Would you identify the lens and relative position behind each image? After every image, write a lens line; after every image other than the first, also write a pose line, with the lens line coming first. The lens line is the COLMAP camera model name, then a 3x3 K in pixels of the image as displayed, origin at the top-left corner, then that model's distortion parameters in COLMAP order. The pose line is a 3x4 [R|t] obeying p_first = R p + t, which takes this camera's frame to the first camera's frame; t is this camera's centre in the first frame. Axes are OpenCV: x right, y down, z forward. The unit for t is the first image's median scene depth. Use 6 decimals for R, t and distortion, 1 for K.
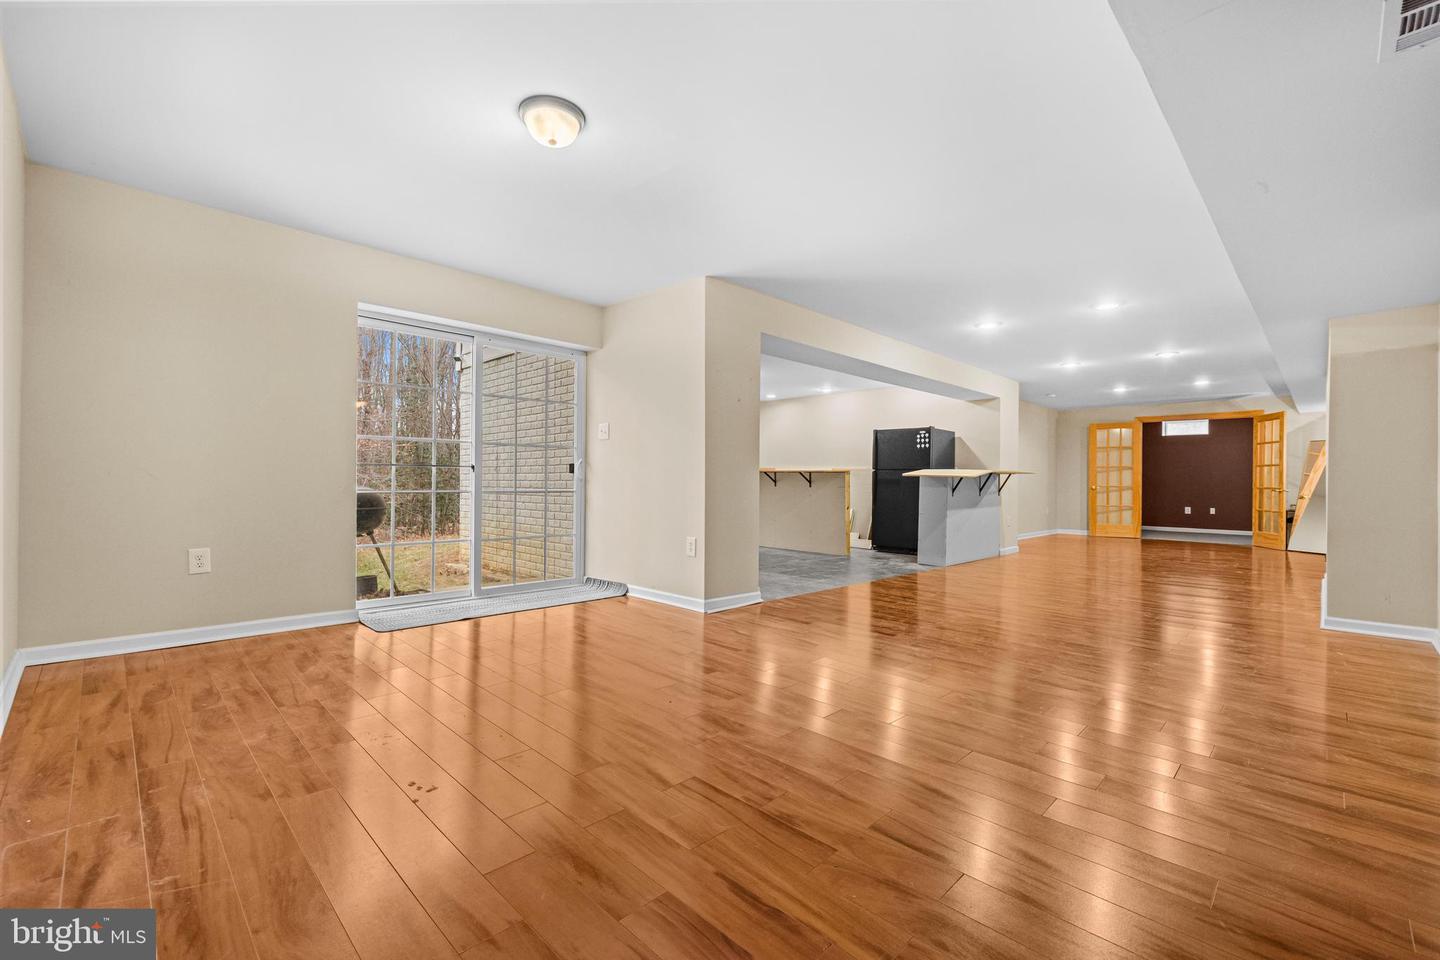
lens RADIAL K [[616.5, 0, 716.9], [0, 616.5, 476.4], [0, 0, 1]] dist [0.011110, -0.000119]
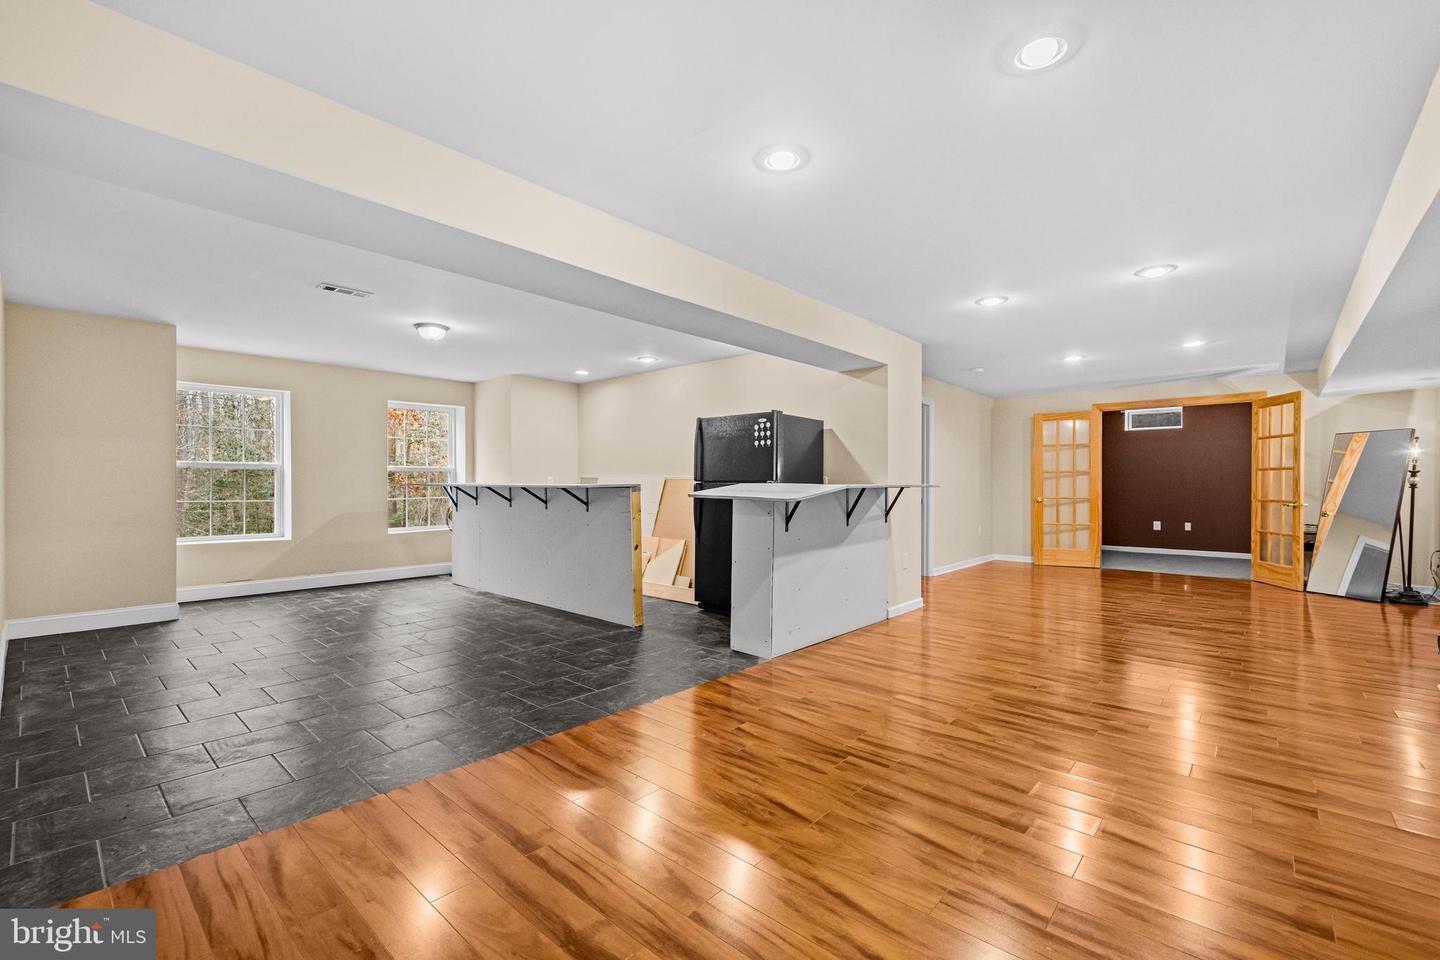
lens RADIAL K [[616.5, 0, 721.0], [0, 616.5, 484.1], [0, 0, 1]] dist [0.011110, -0.000119]
pose [[0.998159, -0.009968, 0.059821, 0.219831], [0.009539, 0.999927, 0.007466, -0.011762], [-0.059891, -0.006881, 0.998181, 0.339005]]
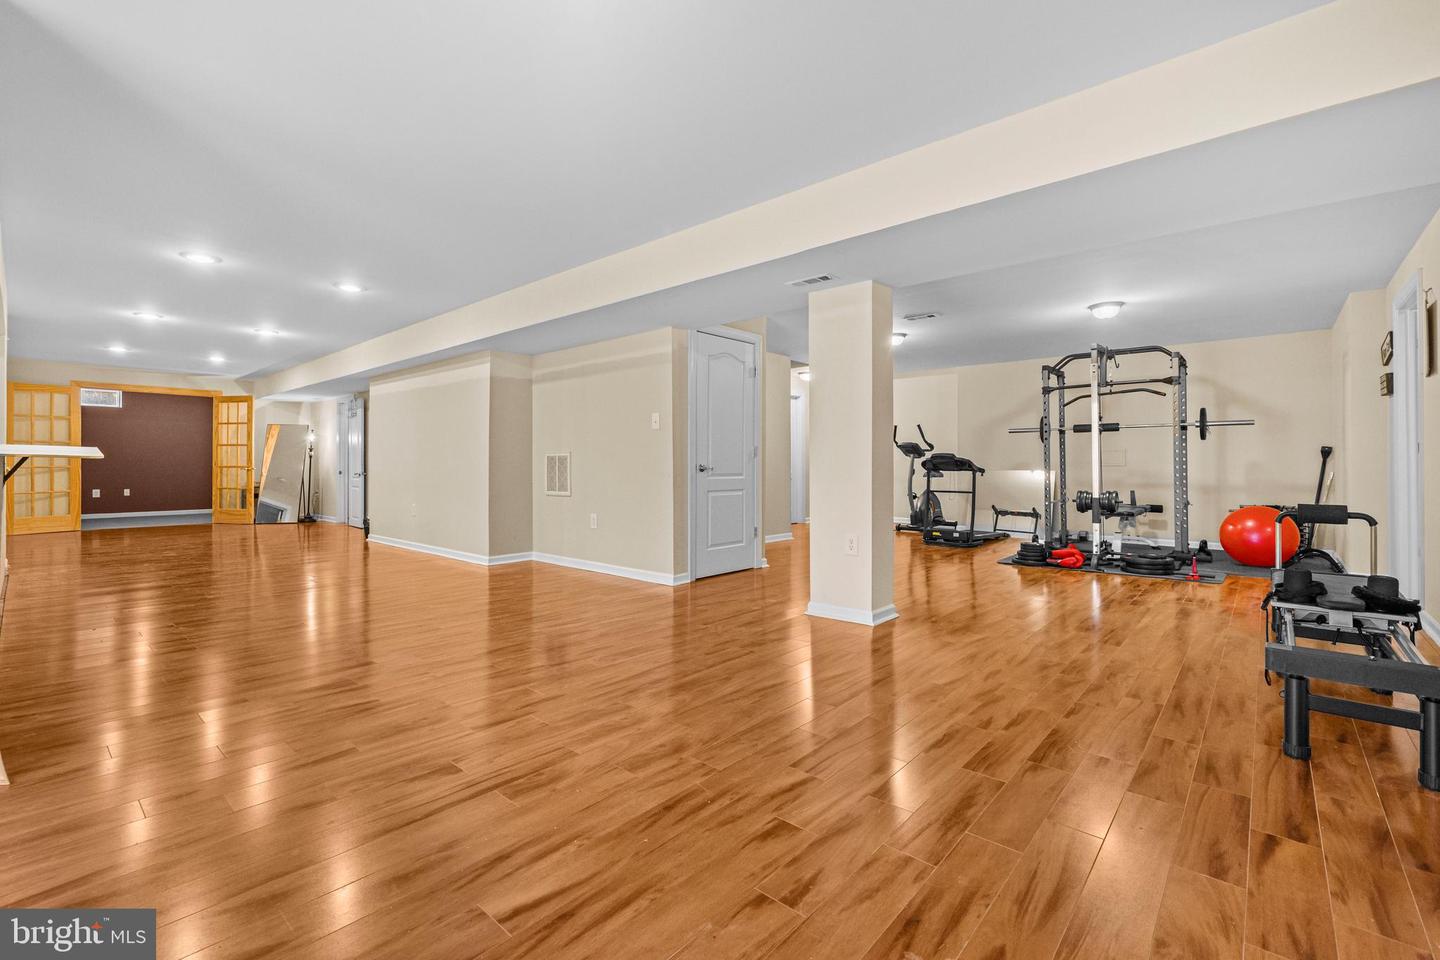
lens RADIAL K [[616.5, 0, 719.9], [0, 616.5, 472.7], [0, 0, 1]] dist [0.011110, -0.000119]
pose [[-0.062128, -0.024482, 0.997768, -0.216247], [-0.009357, 0.999669, 0.023946, -0.003651], [-0.998024, -0.007848, -0.062337, 0.248677]]
